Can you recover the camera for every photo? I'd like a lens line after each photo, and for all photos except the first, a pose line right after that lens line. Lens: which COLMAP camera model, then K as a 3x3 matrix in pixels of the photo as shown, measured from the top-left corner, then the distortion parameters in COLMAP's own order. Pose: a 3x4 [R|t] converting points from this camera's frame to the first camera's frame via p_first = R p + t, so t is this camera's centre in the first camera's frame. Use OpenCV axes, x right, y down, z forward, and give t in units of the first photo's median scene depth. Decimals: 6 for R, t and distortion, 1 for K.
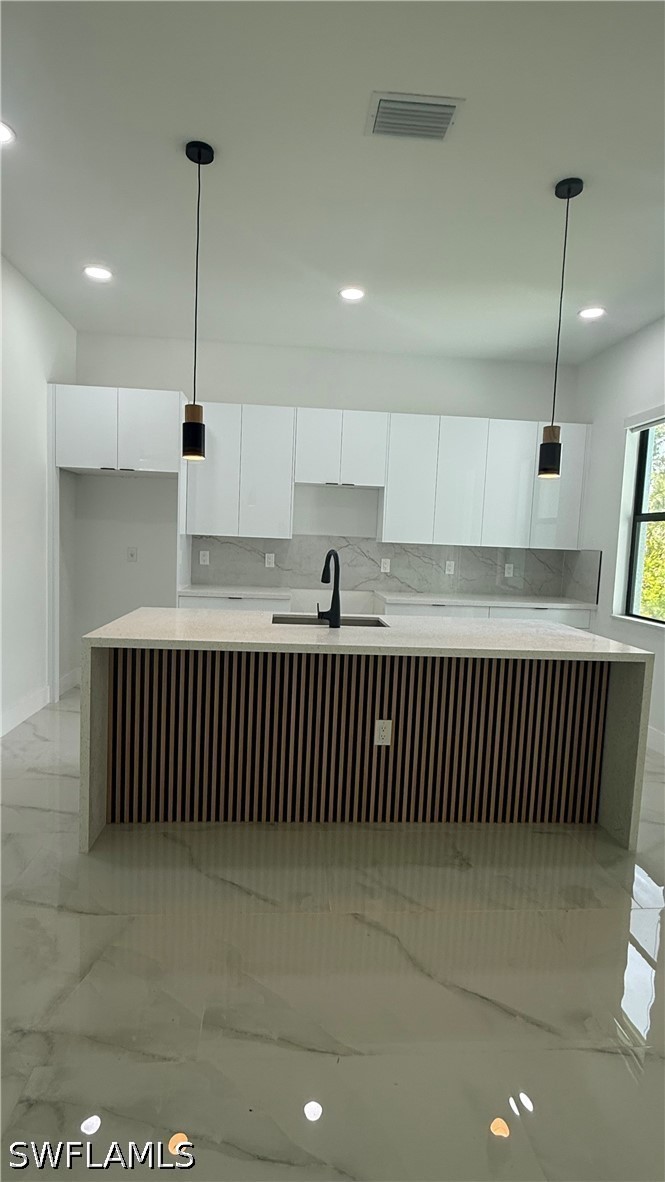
lens RADIAL K [[596.3, 0, 328.4], [0, 596.3, 591.3], [0, 0, 1]] dist [-0.002401, 0.000022]
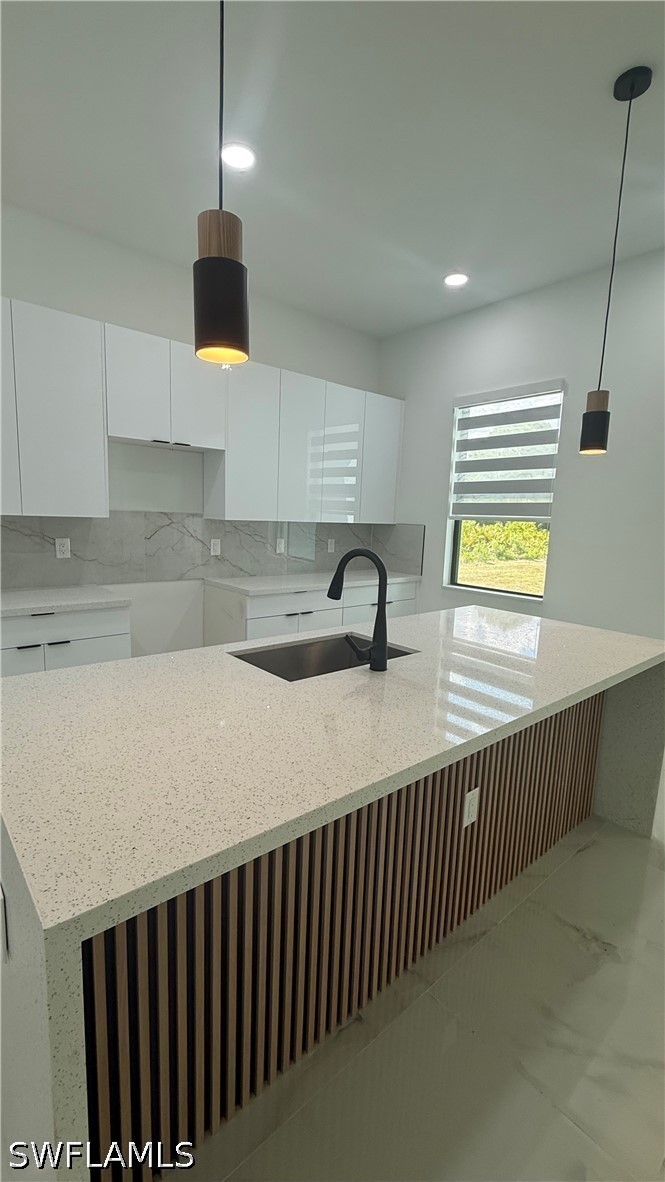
lens RADIAL K [[512.0, 0, 332.5], [0, 512.0, 591.0], [0, 0, 1]] dist [0.012501, -0.000229]
pose [[0.803739, -0.099409, 0.586618, -0.258454], [0.049075, 0.993660, 0.101148, -0.060823], [-0.592954, -0.052509, 0.803522, 0.426306]]
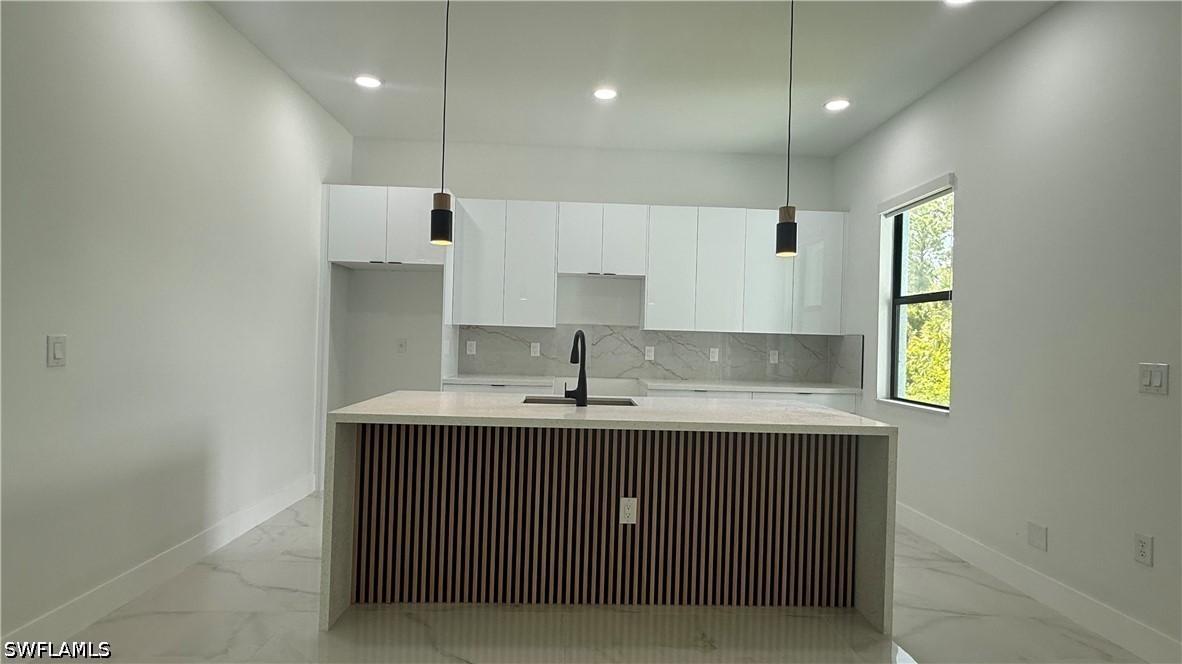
lens RADIAL K [[596.3, 0, 594.5], [0, 596.3, 334.7], [0, 0, 1]] dist [-0.002401, 0.000022]
pose [[0.999215, -0.013599, -0.037208, 0.052671], [0.010032, 0.995480, -0.094436, 0.026135], [0.038324, 0.093989, 0.994835, -0.014033]]
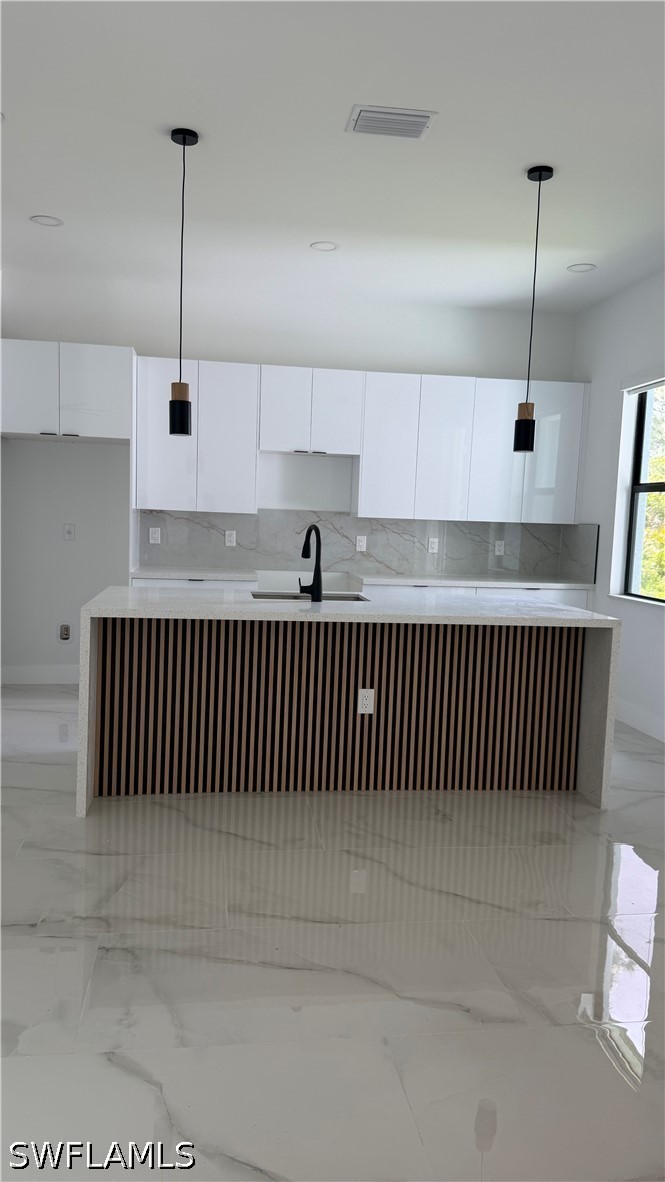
lens RADIAL K [[826.1, 0, 332.5], [0, 826.1, 591.0], [0, 0, 1]] dist [0.186430, -0.374597]
pose [[0.997494, -0.010353, 0.069996, -0.044573], [0.009924, 0.999930, 0.006476, 0.024896], [-0.070059, -0.005765, 0.997526, -0.294302]]
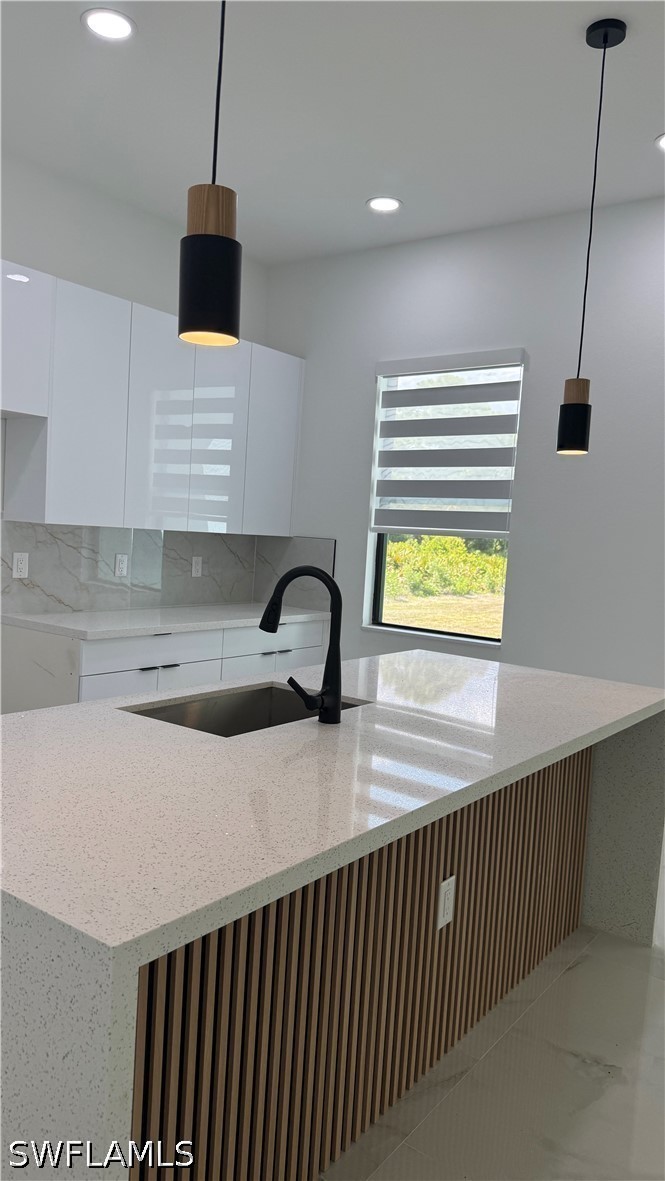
lens RADIAL K [[829.9, 0, 332.5], [0, 829.9, 590.5], [0, 0, 1]] dist [0.136153, -0.181997]
pose [[0.655477, -0.054279, 0.753262, -0.374461], [0.031702, 0.998512, 0.044365, -0.059126], [-0.754550, -0.005200, 0.656222, 0.393317]]
